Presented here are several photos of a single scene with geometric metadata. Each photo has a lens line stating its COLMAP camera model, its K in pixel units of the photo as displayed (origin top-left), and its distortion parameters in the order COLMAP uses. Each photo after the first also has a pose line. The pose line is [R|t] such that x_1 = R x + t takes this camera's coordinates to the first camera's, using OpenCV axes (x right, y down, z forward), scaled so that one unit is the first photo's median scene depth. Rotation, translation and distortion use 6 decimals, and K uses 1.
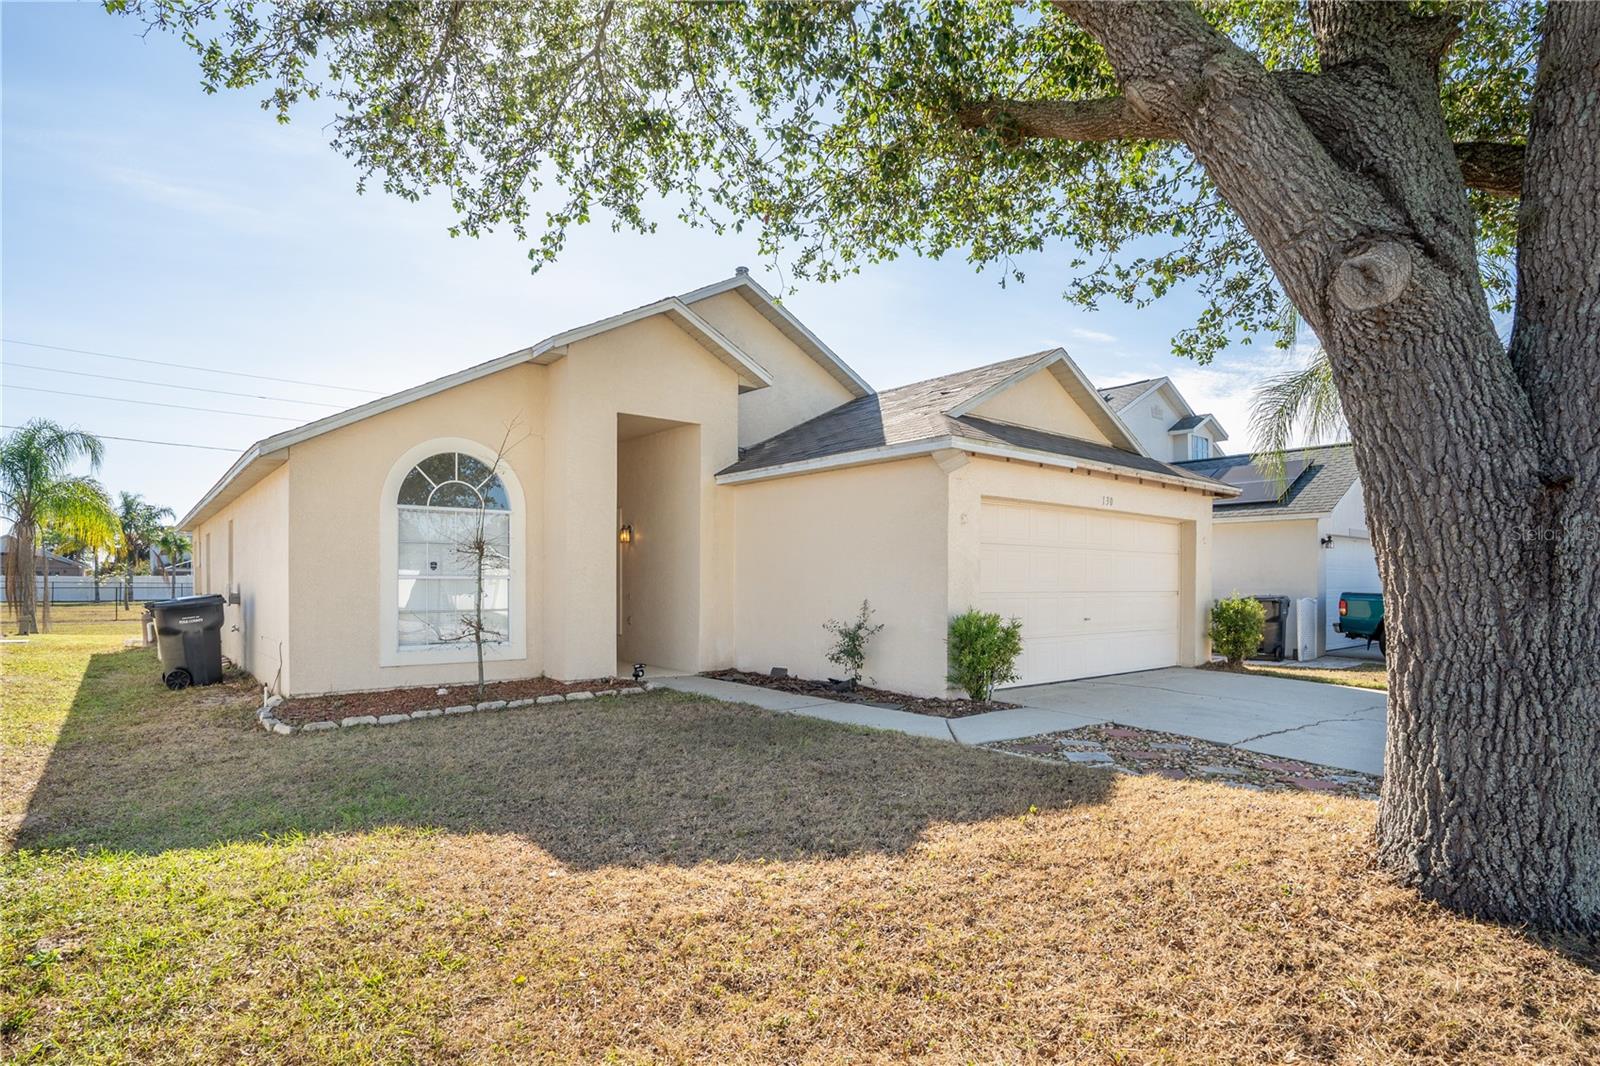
lens RADIAL K [[801.5, 0, 801.4], [0, 801.5, 576.8], [0, 0, 1]] dist [-0.001361, -0.000127]
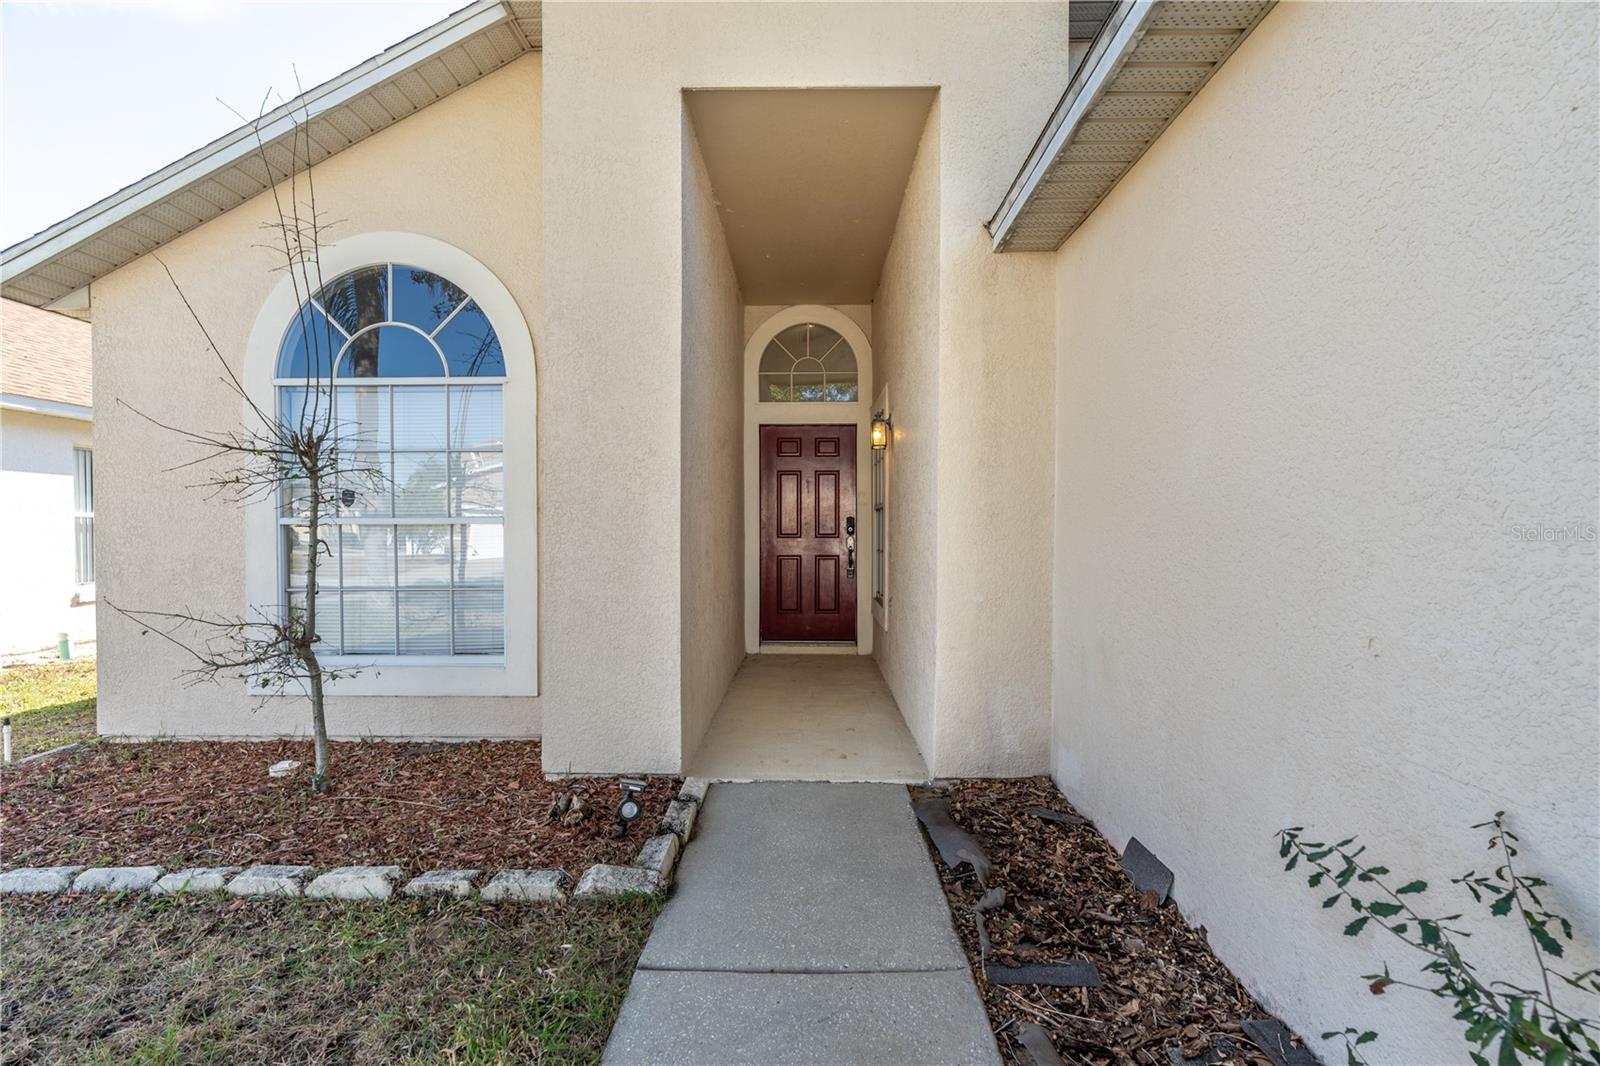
lens RADIAL K [[736.5, 0, 800.2], [0, 736.5, 542.8], [0, 0, 1]] dist [-0.000584, -0.000204]
pose [[0.763113, 0.011548, -0.646162, 0.042591], [0.005064, 0.999703, 0.023848, 0.003631], [0.646246, -0.021471, 0.762827, 0.774355]]
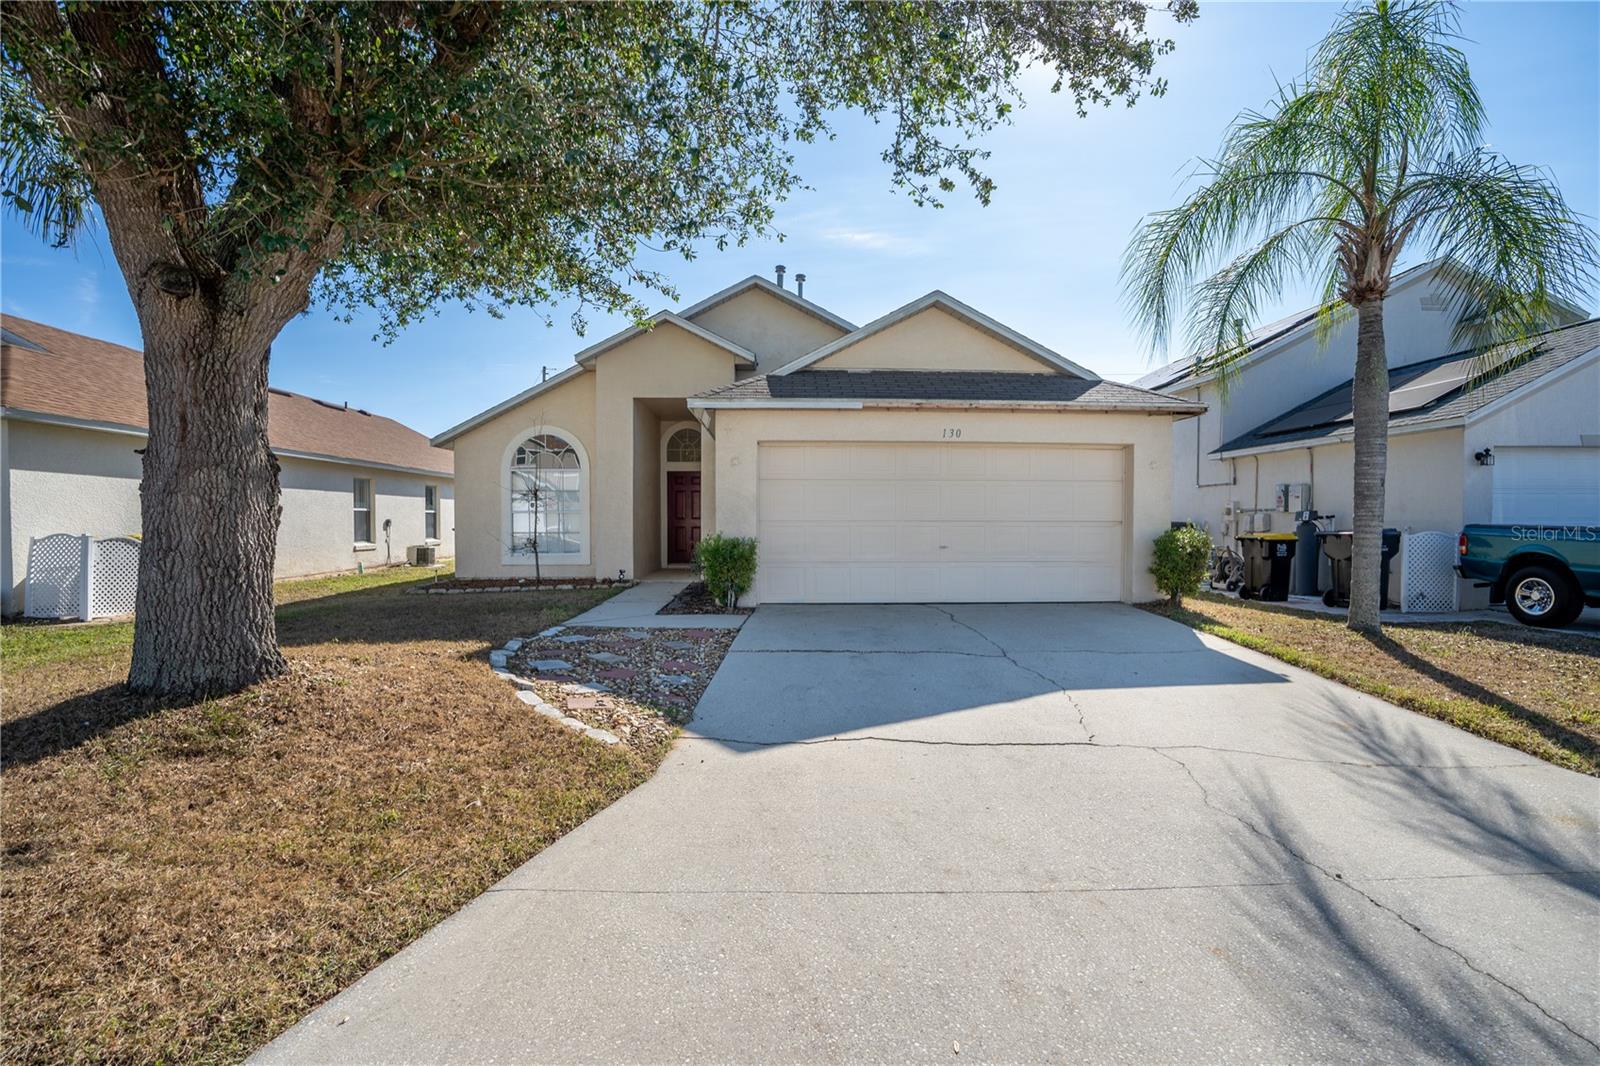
lens RADIAL K [[736.5, 0, 800.2], [0, 736.5, 542.8], [0, 0, 1]] dist [-0.000584, -0.000204]
pose [[0.805919, 0.014102, -0.591858, 0.803350], [0.004059, 0.999561, 0.029343, 0.019352], [0.592012, -0.026050, 0.805508, 0.109253]]
